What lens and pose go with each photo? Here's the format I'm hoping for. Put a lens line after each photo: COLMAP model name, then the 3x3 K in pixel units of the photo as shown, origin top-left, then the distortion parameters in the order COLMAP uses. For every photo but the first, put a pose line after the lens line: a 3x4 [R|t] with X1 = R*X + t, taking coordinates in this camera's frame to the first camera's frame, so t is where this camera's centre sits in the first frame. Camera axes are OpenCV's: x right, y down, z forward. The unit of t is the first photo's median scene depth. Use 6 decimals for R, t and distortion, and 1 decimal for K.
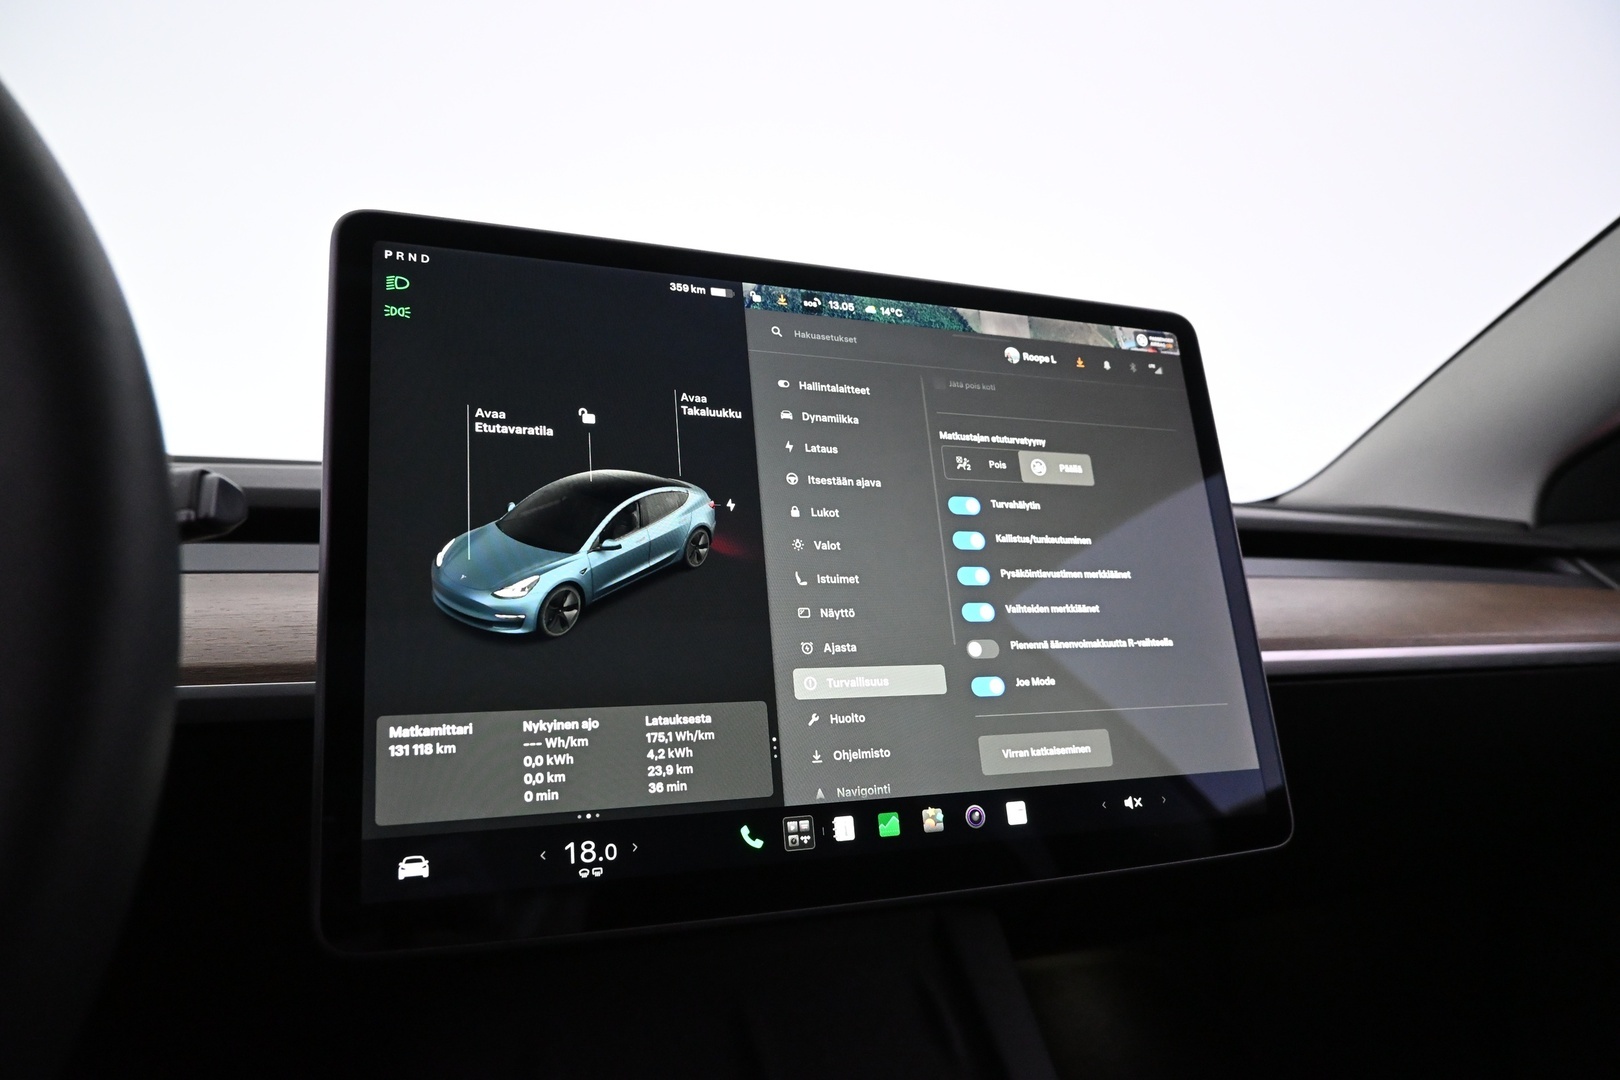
lens RADIAL K [[1095.4, 0, 807.2], [0, 1095.4, 539.4], [0, 0, 1]] dist [-0.002149, 0.000218]
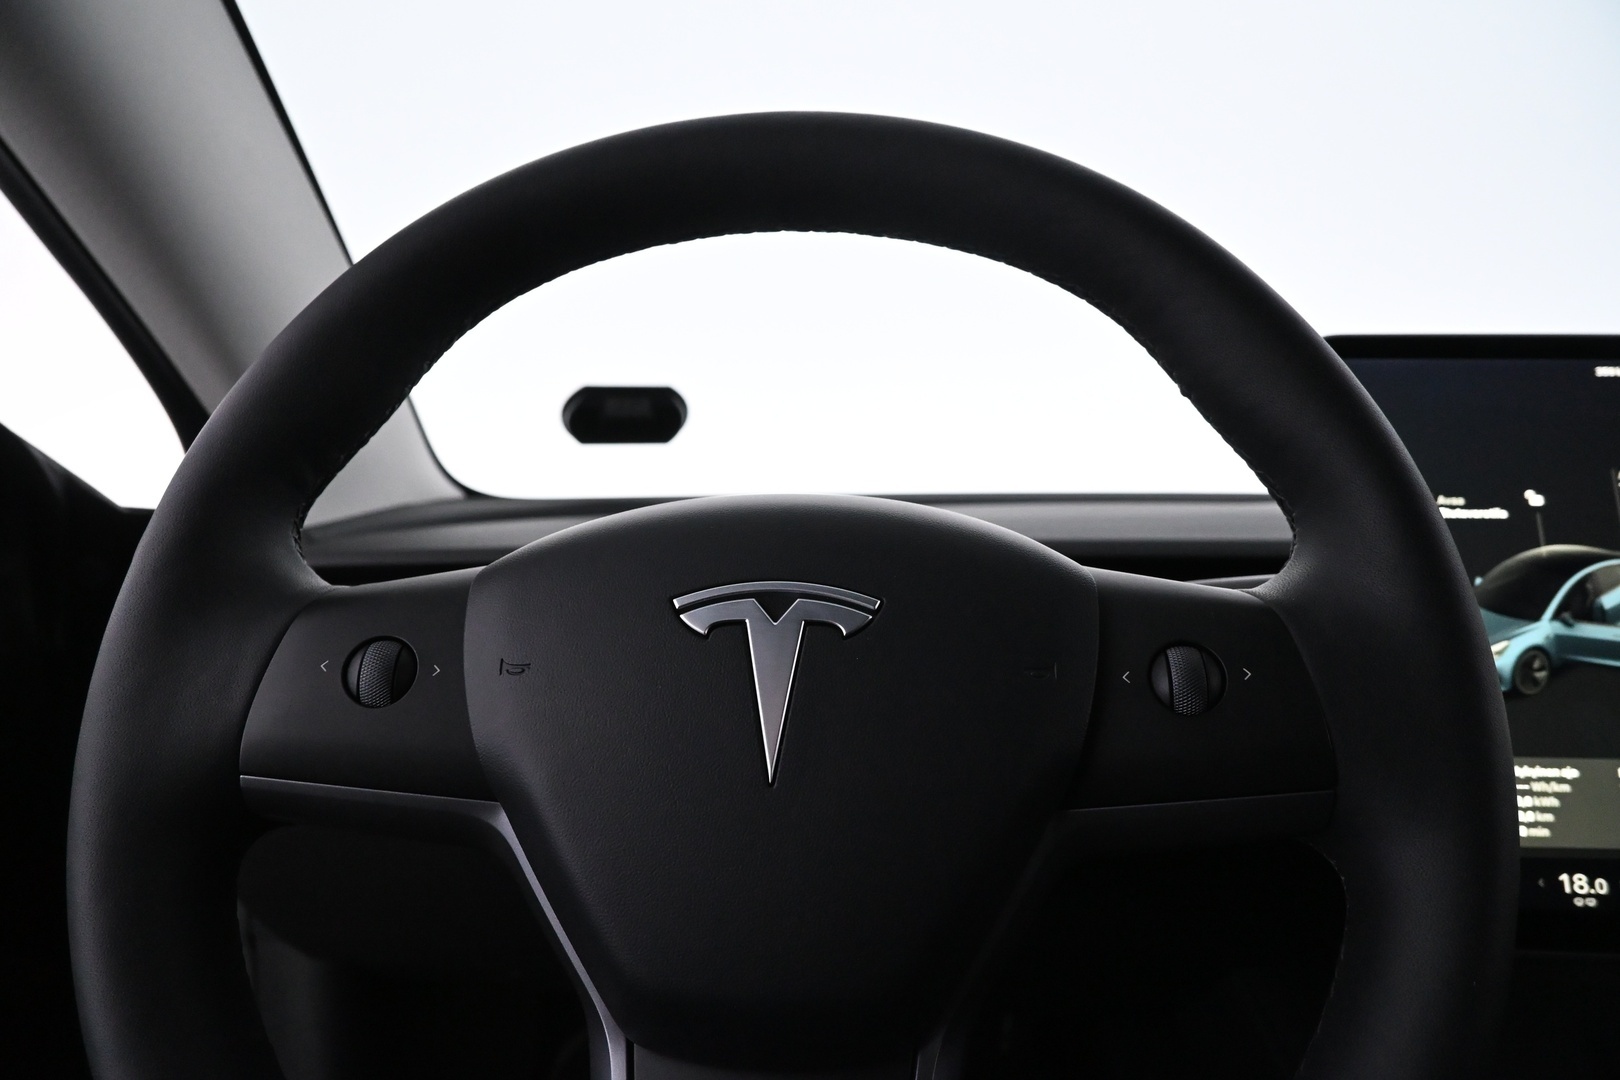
lens RADIAL K [[1095.4, 0, 815.1], [0, 1095.4, 532.0], [0, 0, 1]] dist [-0.002149, 0.000218]
pose [[0.906482, -0.004303, -0.422223, -0.407949], [0.011351, 0.999835, 0.014179, -0.104306], [0.422092, -0.017646, 0.906381, -0.356322]]
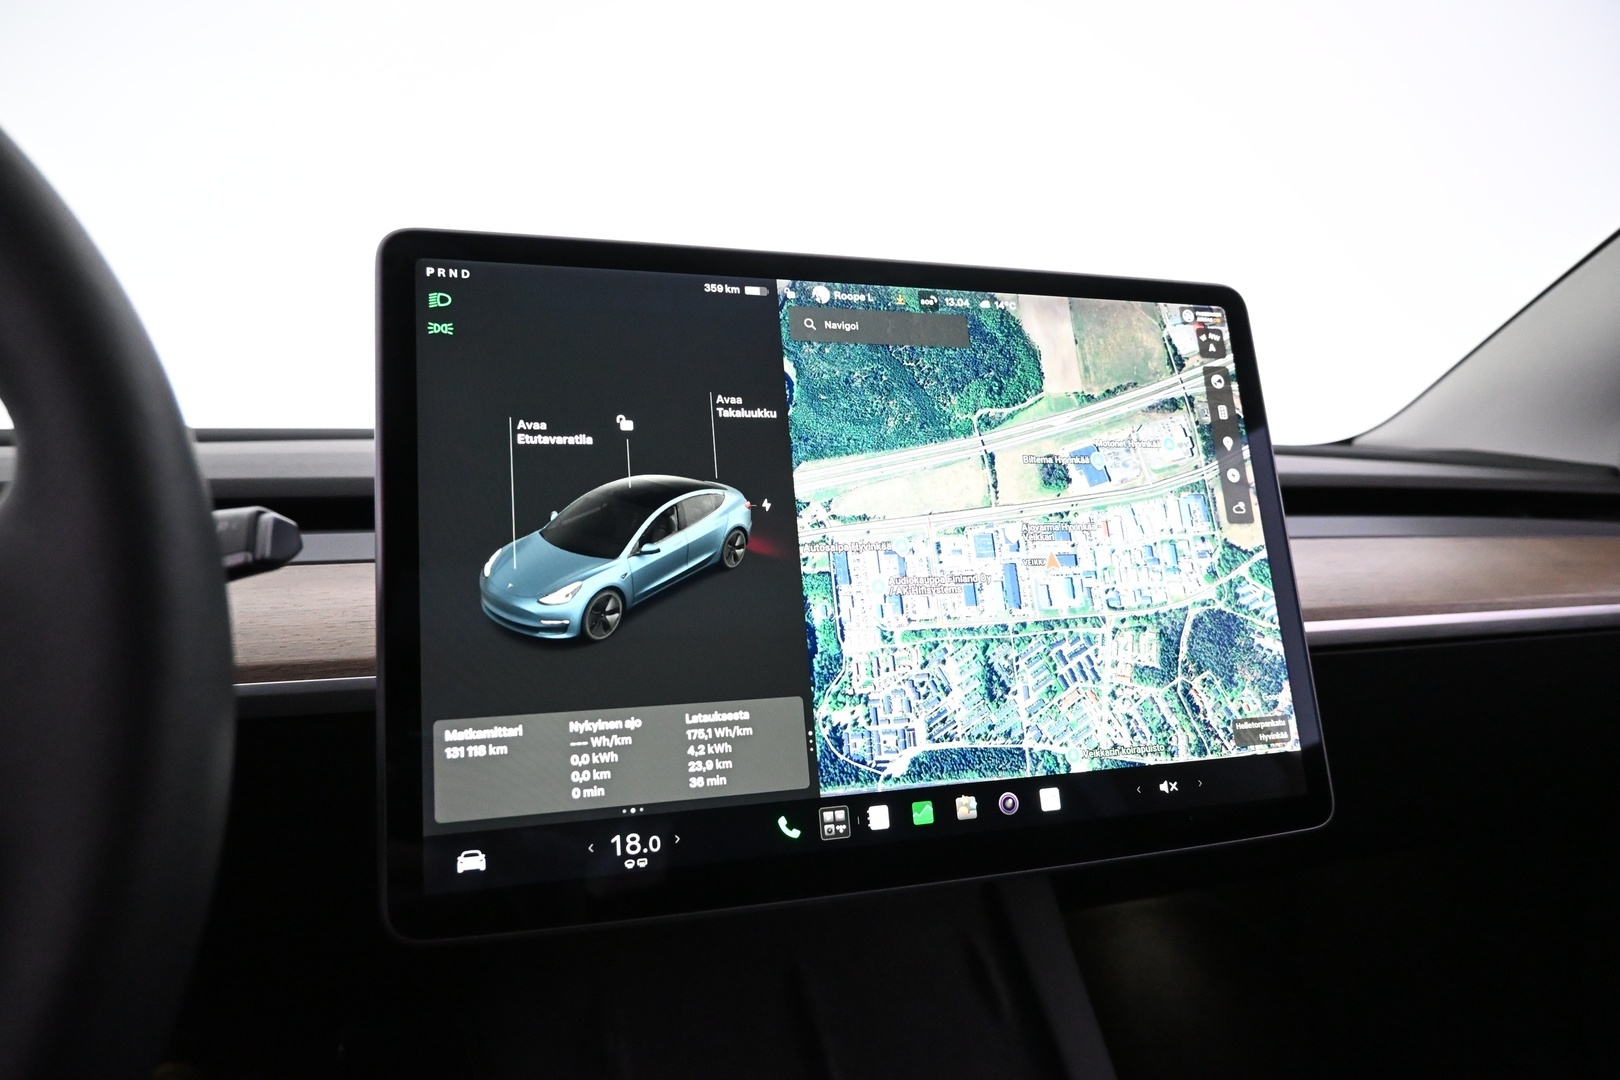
lens RADIAL K [[1095.4, 0, 808.3], [0, 1095.4, 538.7], [0, 0, 1]] dist [-0.002149, 0.000218]
pose [[0.997350, -0.011163, -0.071897, 0.044952], [0.016229, 0.997396, 0.070270, -0.075164], [0.070925, -0.071250, 0.994934, -0.021624]]
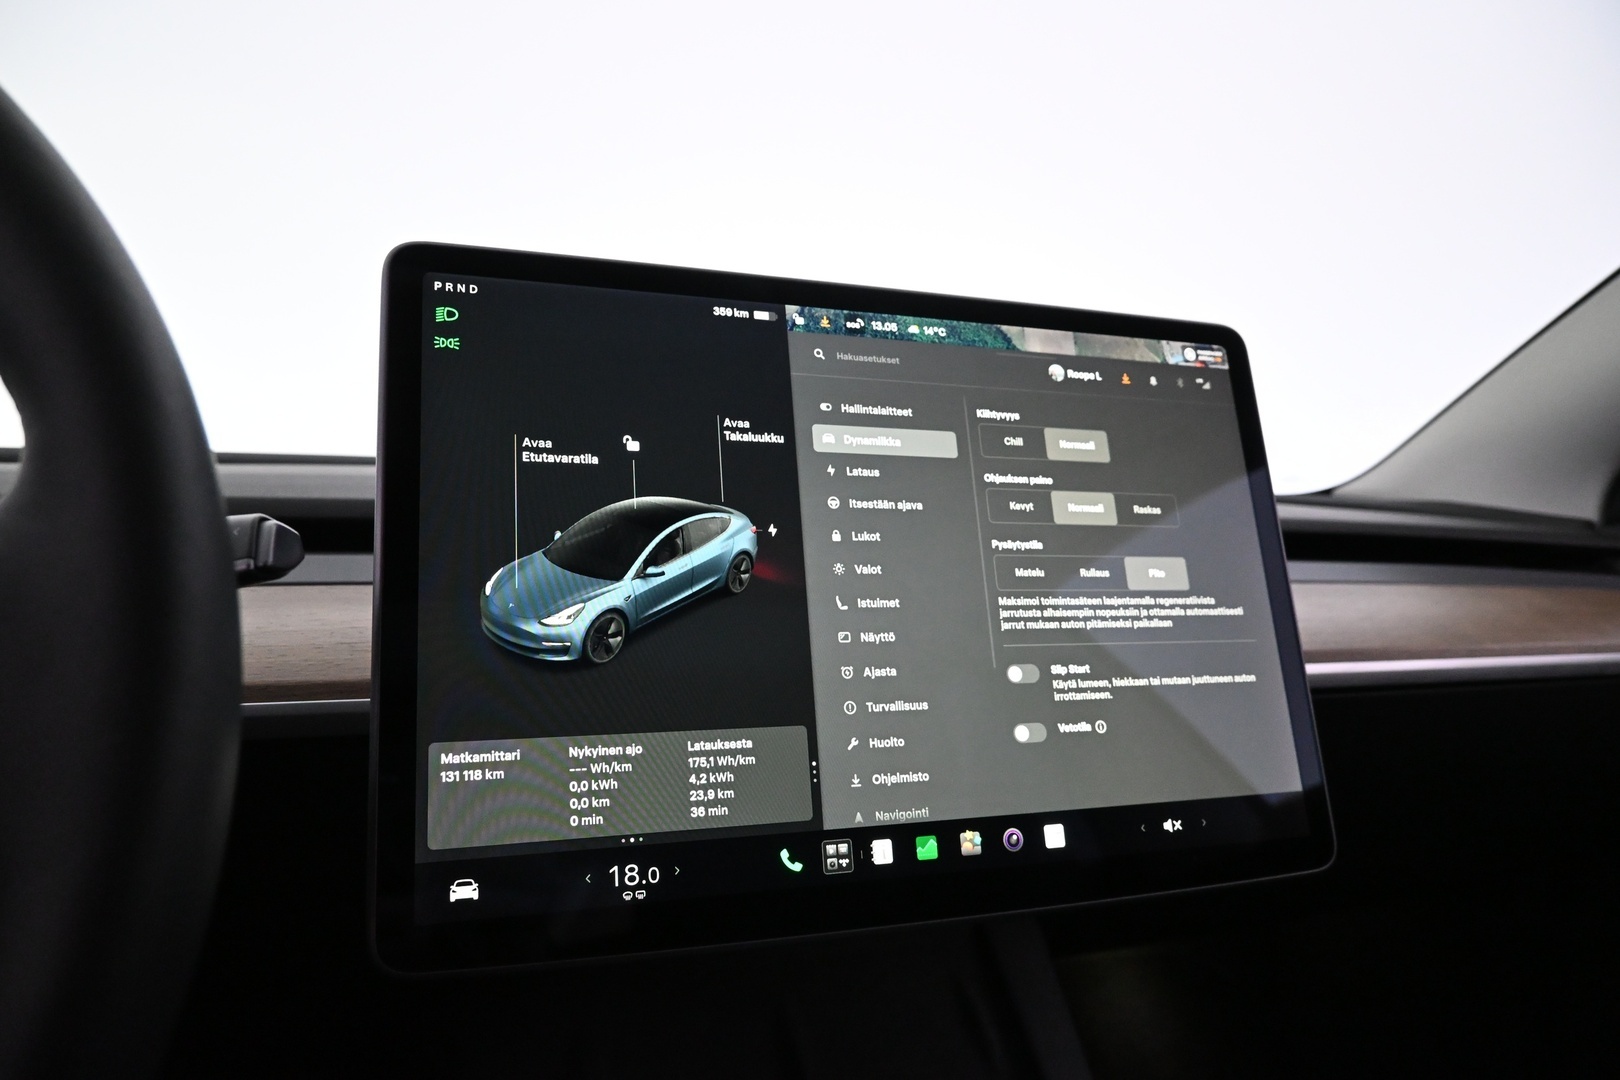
lens RADIAL K [[1095.4, 0, 807.8], [0, 1095.4, 539.3], [0, 0, 1]] dist [-0.002149, 0.000218]
pose [[0.998993, 0.005871, -0.044472, 0.008158], [-0.004625, 0.999595, 0.028077, -0.054251], [0.044619, -0.027843, 0.998616, -0.009221]]
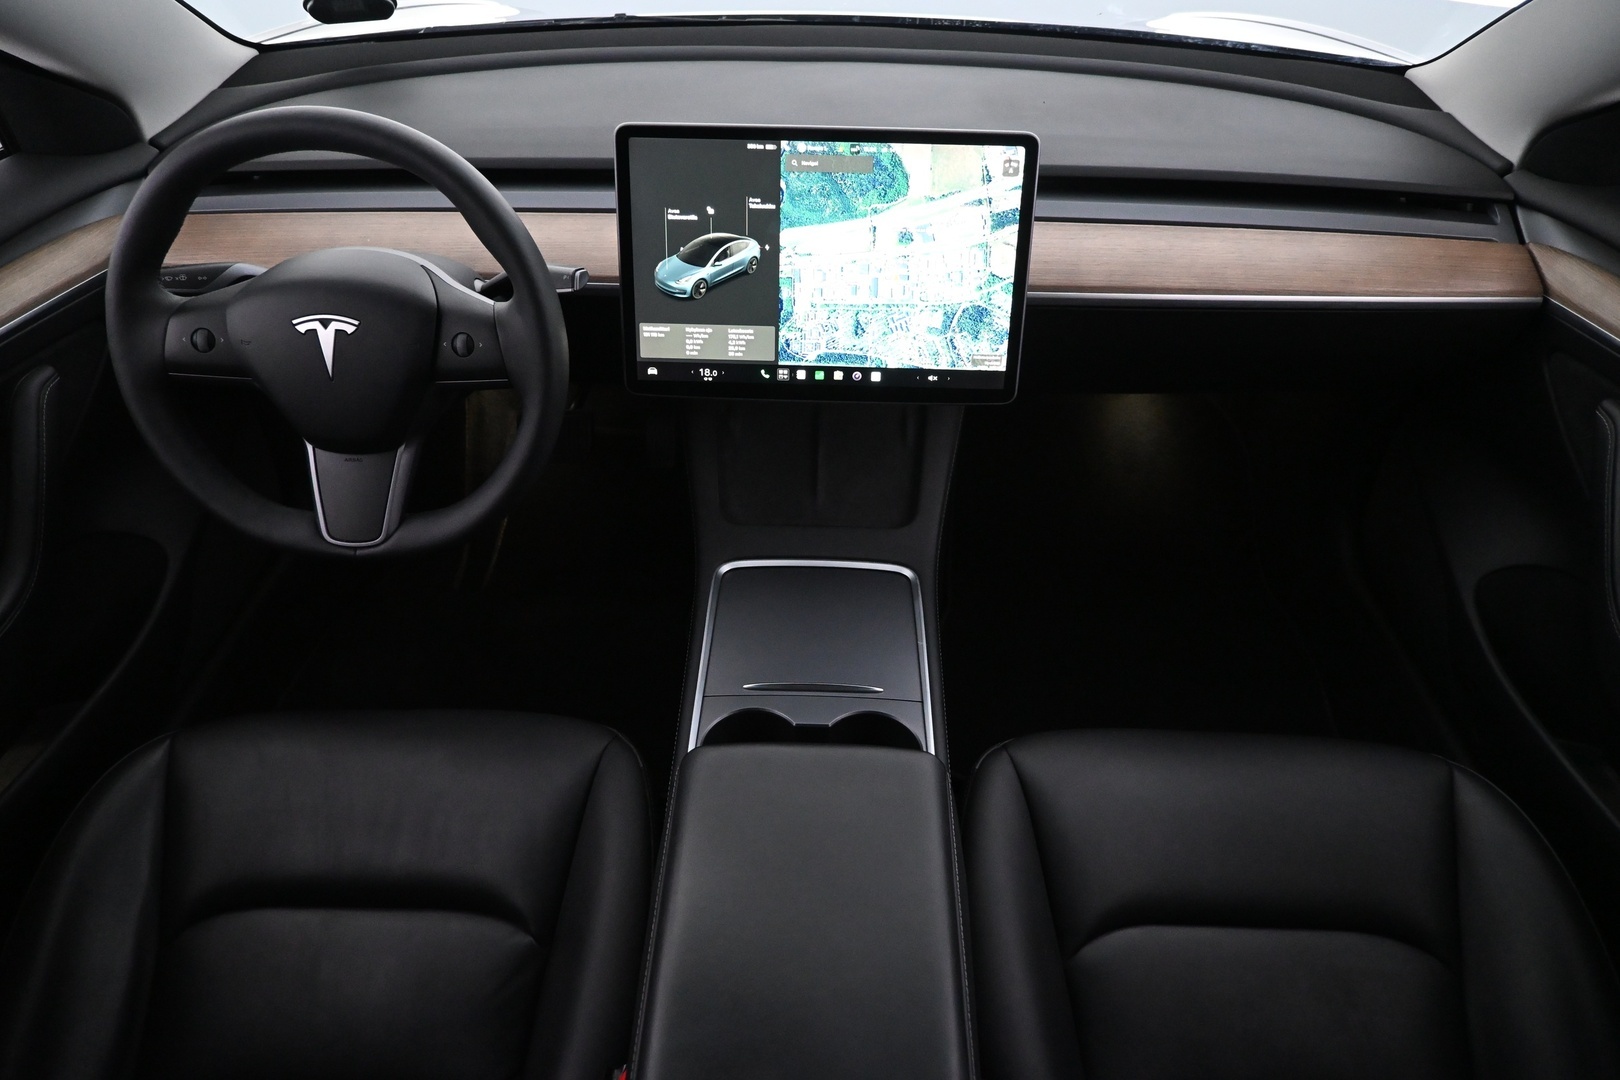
lens RADIAL K [[1095.4, 0, 800.4], [0, 1095.4, 534.2], [0, 0, 1]] dist [-0.002149, 0.000218]
pose [[0.910595, 0.249529, -0.329473, 1.033670], [0.008591, 0.785577, 0.618704, -1.114880], [0.413211, -0.566219, 0.713199, -1.171884]]
